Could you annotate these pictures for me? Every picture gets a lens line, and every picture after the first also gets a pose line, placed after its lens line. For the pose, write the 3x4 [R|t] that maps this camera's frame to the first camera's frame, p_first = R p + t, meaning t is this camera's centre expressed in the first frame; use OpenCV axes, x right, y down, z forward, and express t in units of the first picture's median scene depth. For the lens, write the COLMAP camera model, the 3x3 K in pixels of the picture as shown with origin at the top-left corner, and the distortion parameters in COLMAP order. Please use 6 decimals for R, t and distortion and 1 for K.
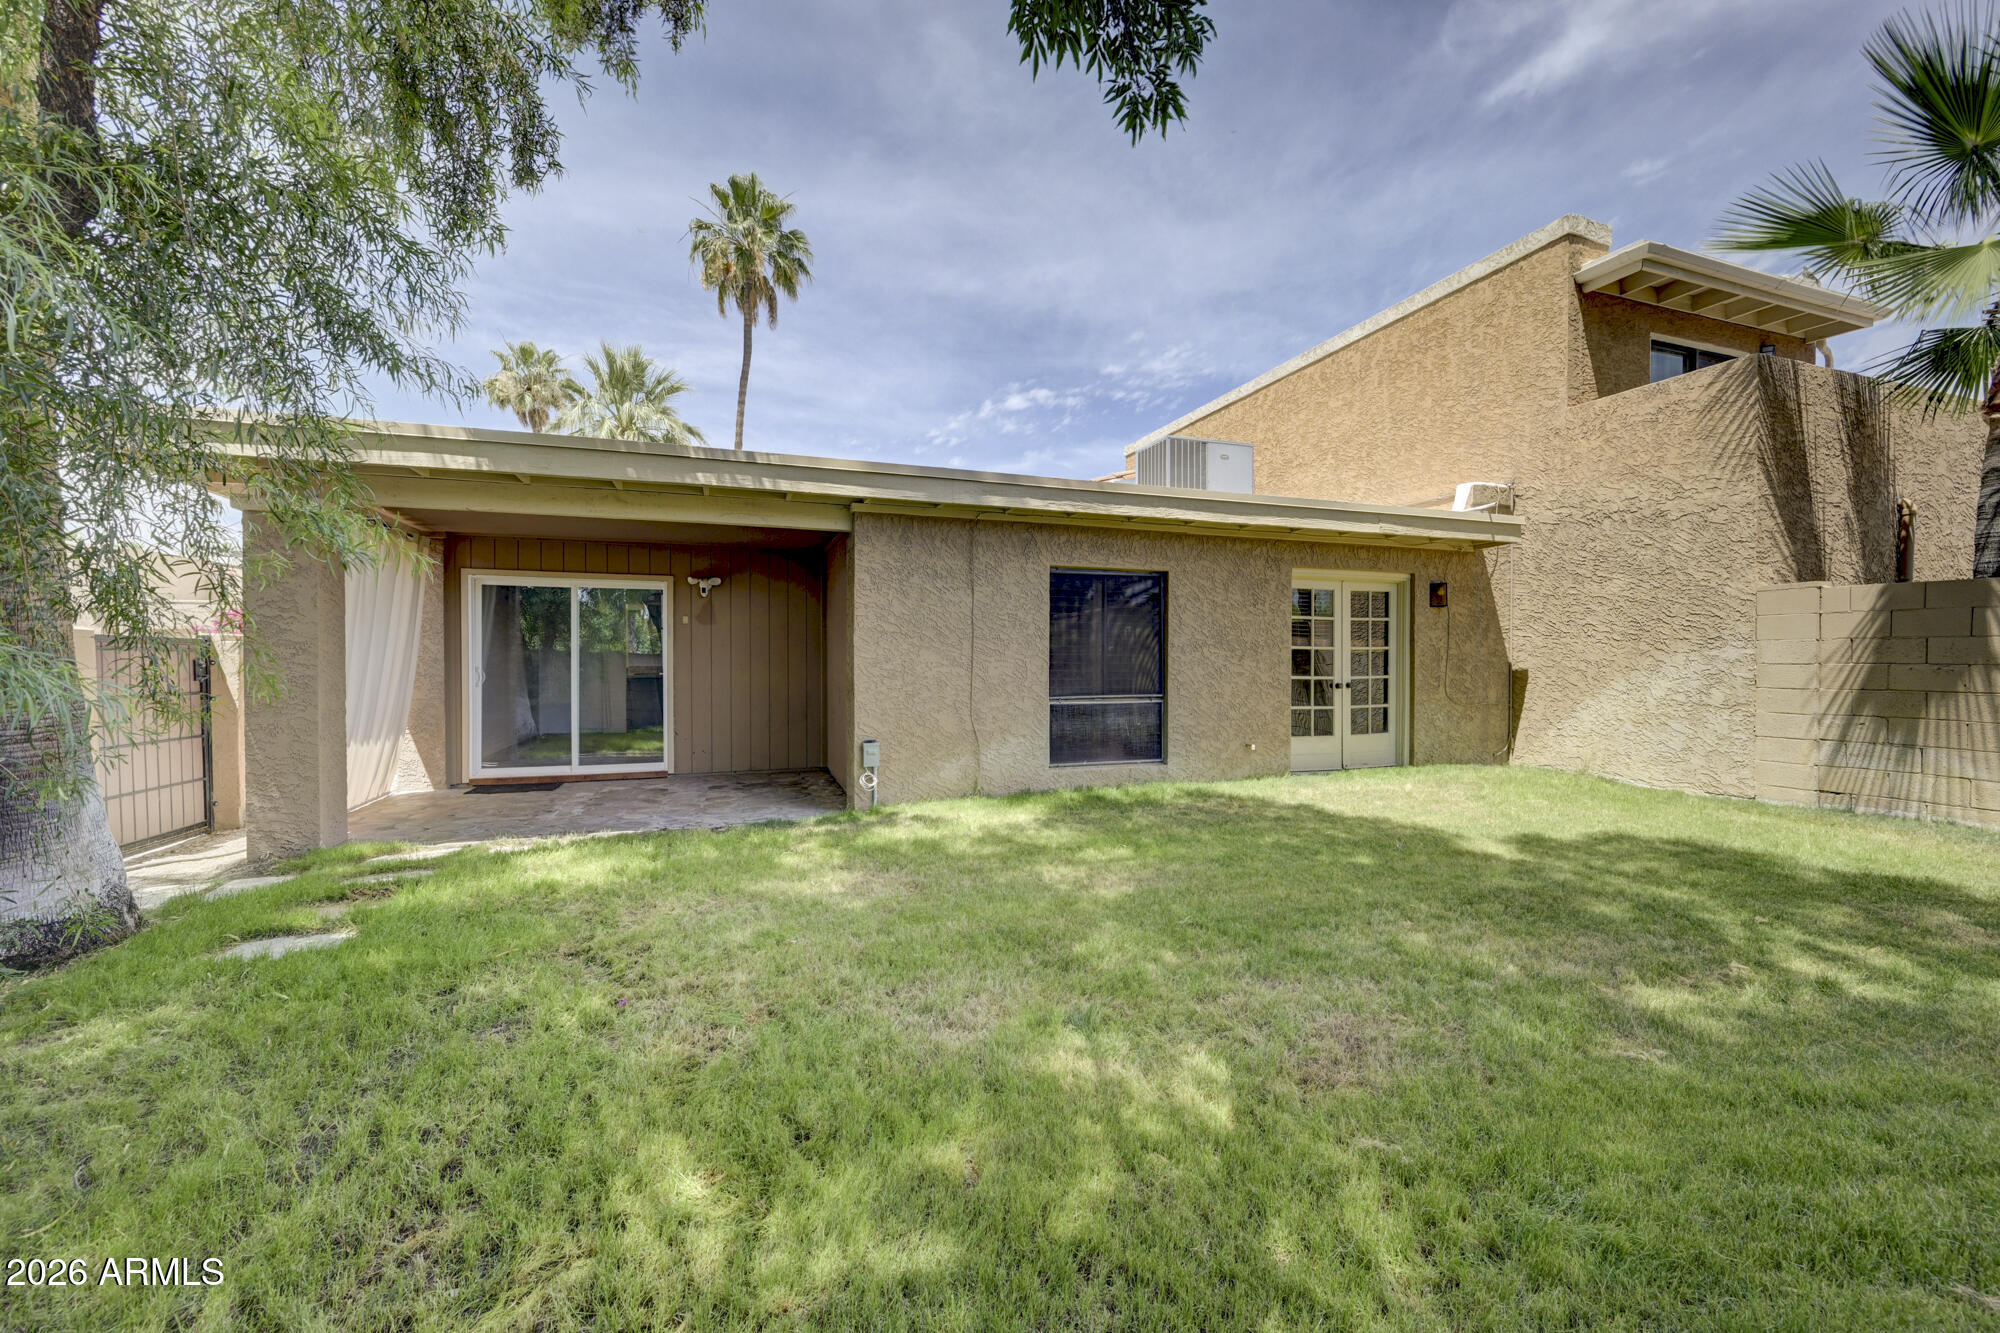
lens RADIAL K [[785.9, 0, 994.4], [0, 785.9, 660.2], [0, 0, 1]] dist [-0.000517, -0.000041]
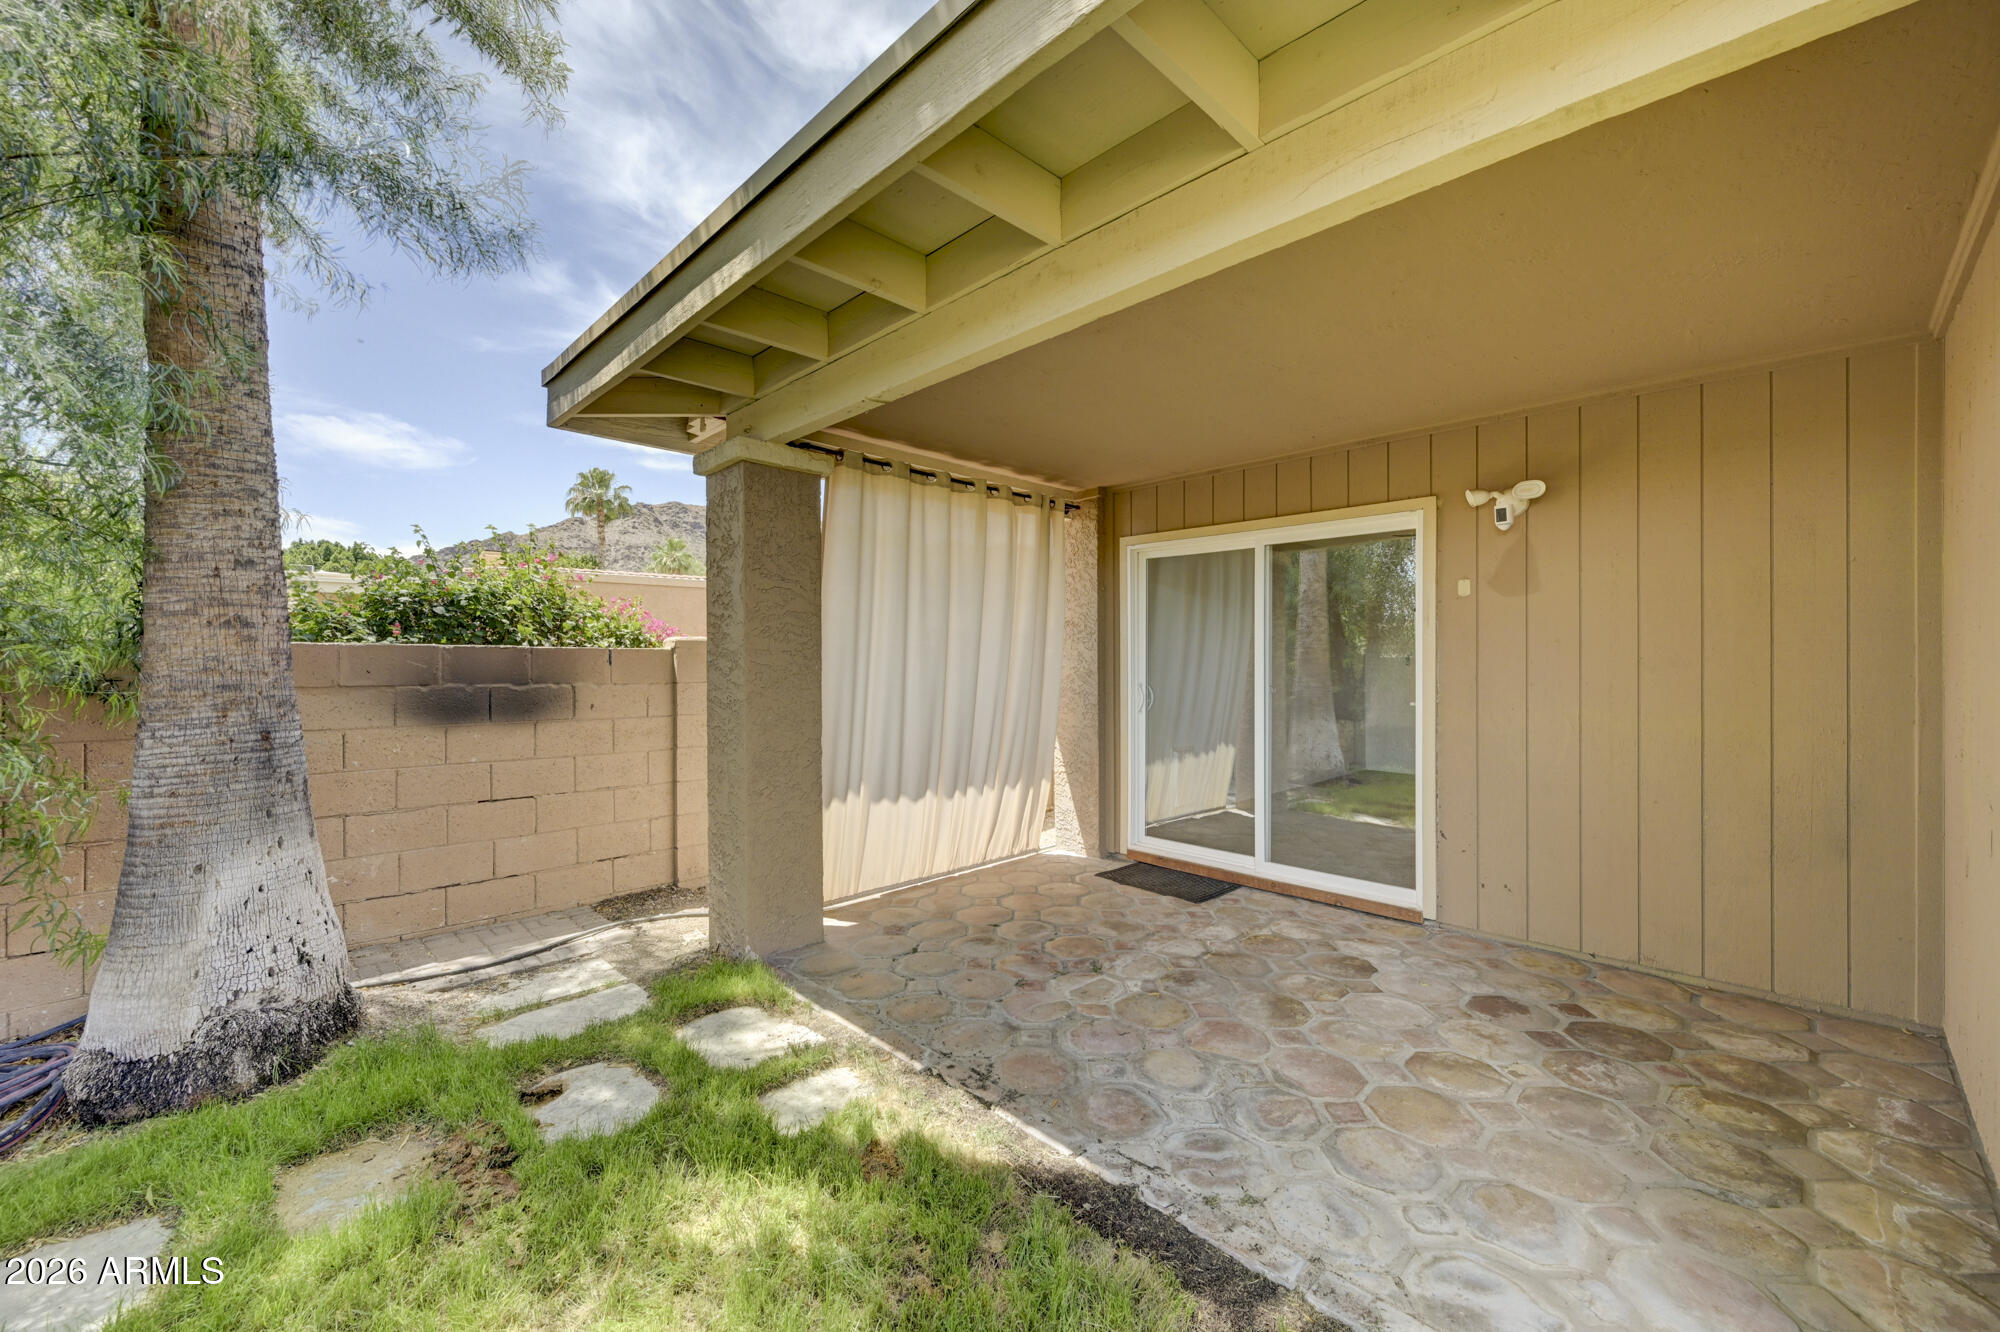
lens RADIAL K [[782.2, 0, 1001.5], [0, 782.2, 668.8], [0, 0, 1]] dist [-0.000053, 0.000022]
pose [[0.426485, 0.009147, -0.904448, -0.105254], [0.000165, 0.999948, 0.010190, -0.010059], [0.904495, -0.004495, 0.426462, 0.603110]]
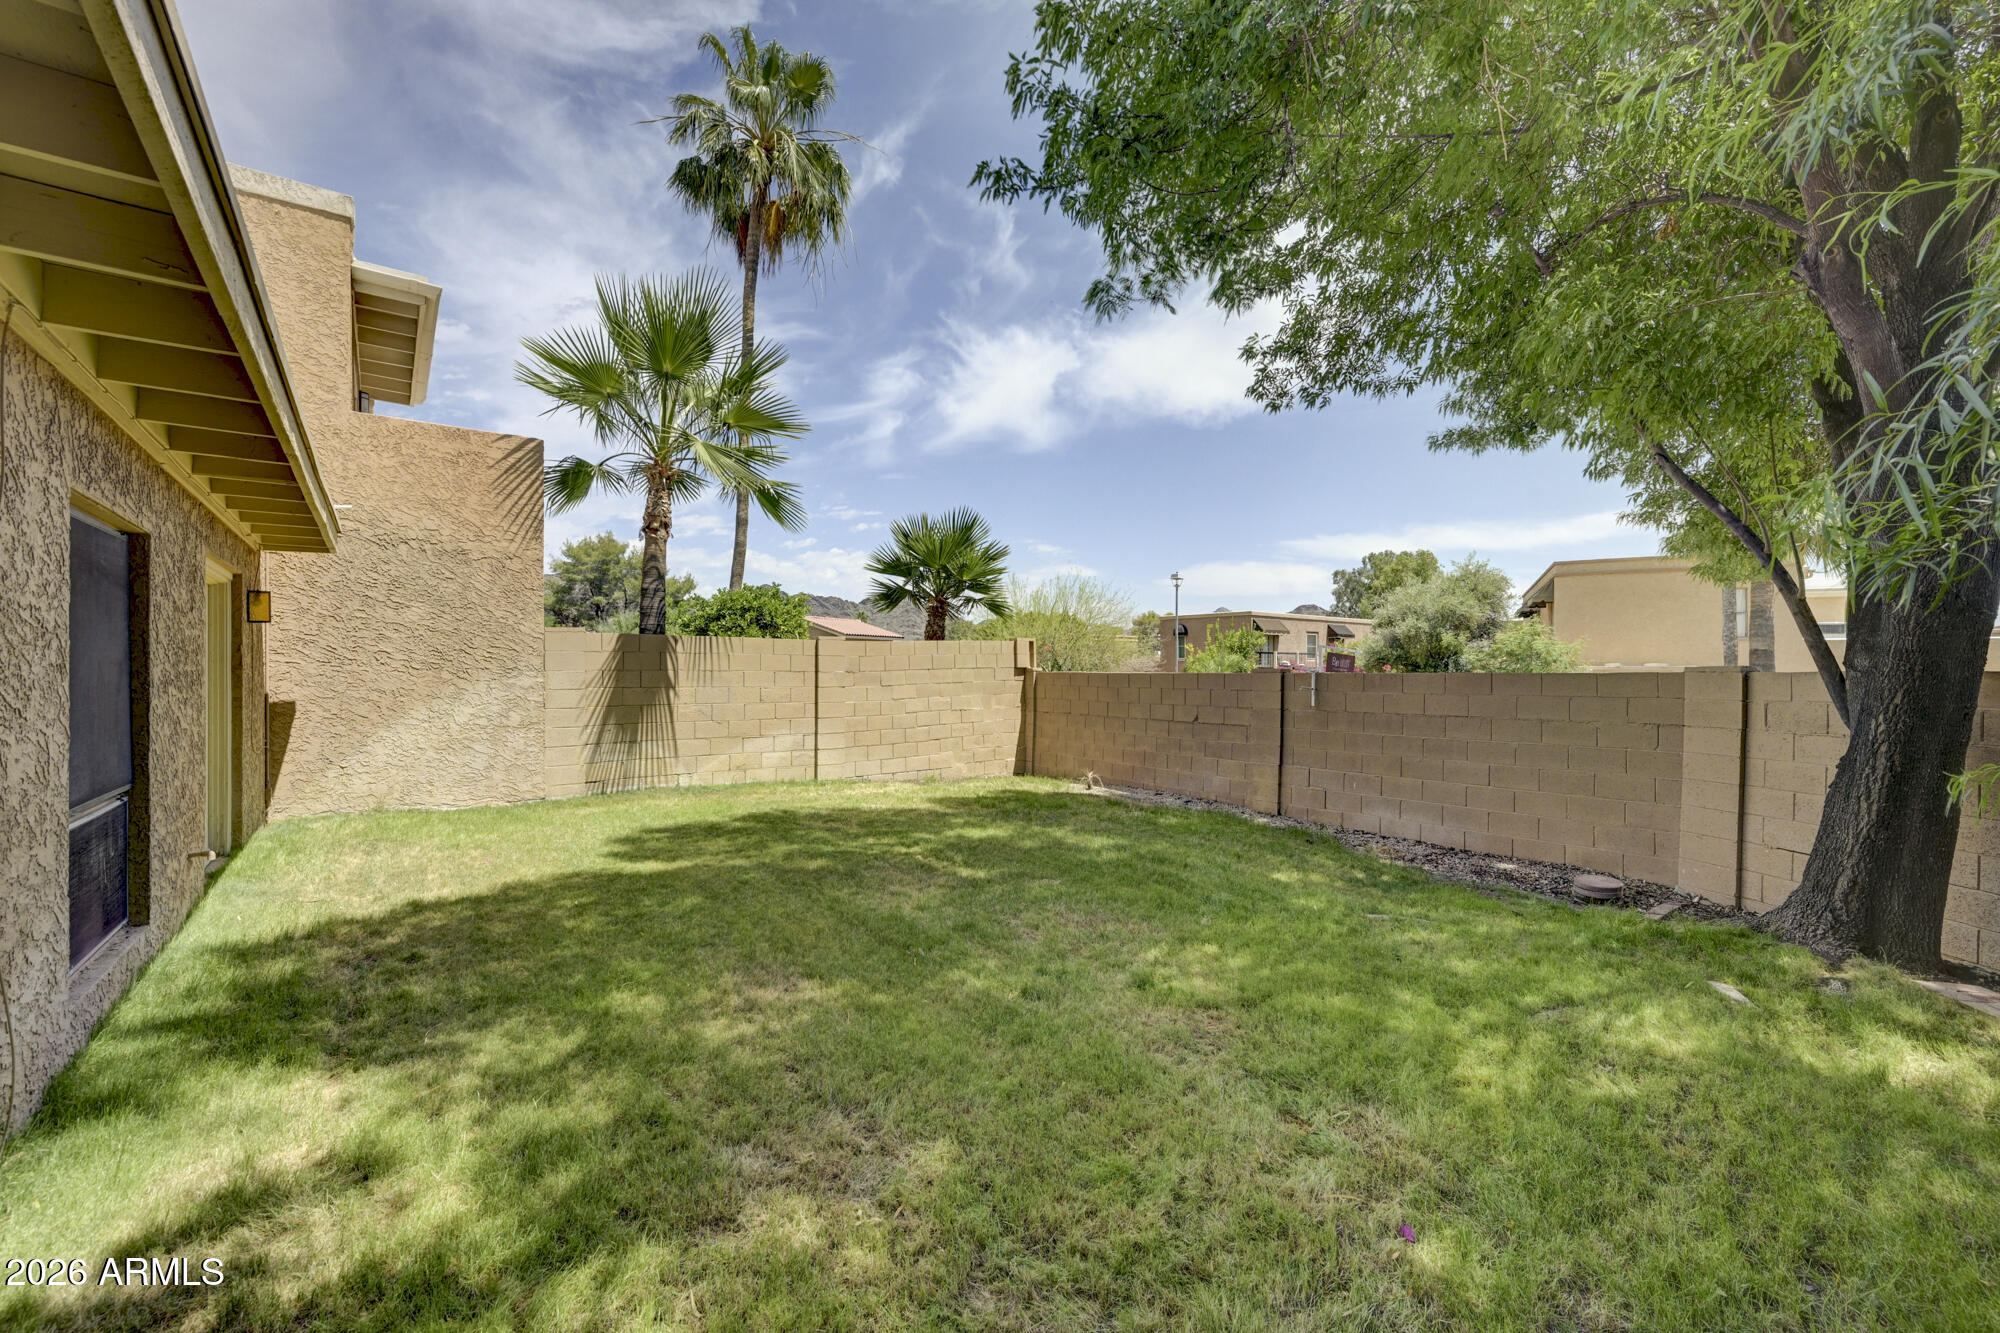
lens RADIAL K [[808.6, 0, 1001.6], [0, 808.6, 668.3], [0, 0, 1]] dist [0.001747, 0.000415]
pose [[-0.308293, -0.001346, 0.951291, -0.405121], [0.003163, 0.999992, 0.002440, -0.025987], [-0.951286, 0.003761, -0.308286, 0.604482]]
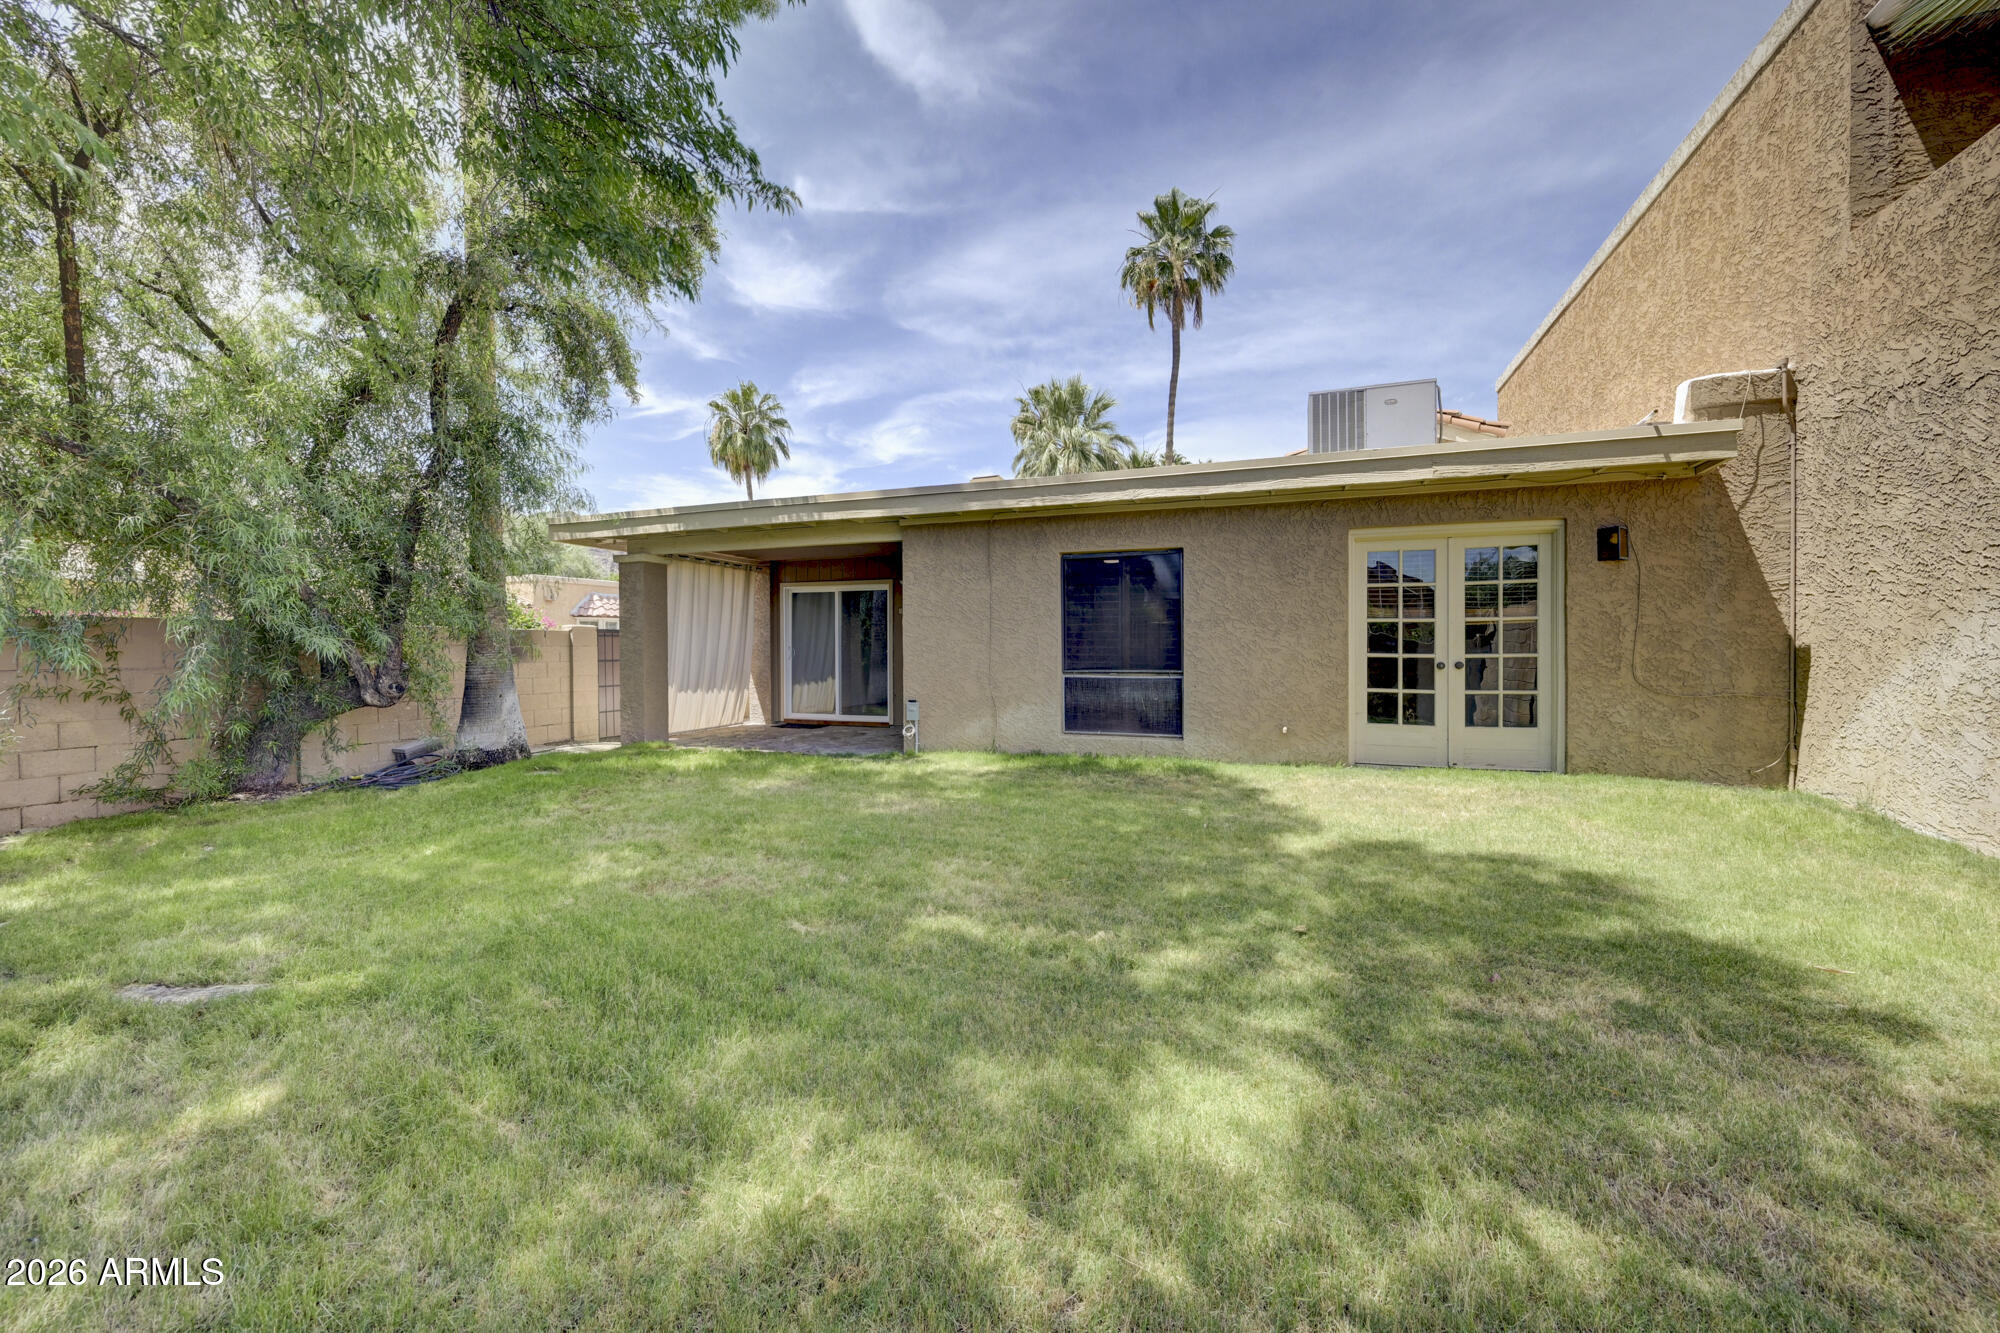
lens RADIAL K [[789.0, 0, 990.4], [0, 789.0, 643.3], [0, 0, 1]] dist [-0.000186, 0.000433]
pose [[0.765631, -0.006342, -0.643249, 0.635149], [0.003204, 0.999977, -0.006047, 0.013396], [0.643272, 0.002569, 0.765633, 0.066470]]
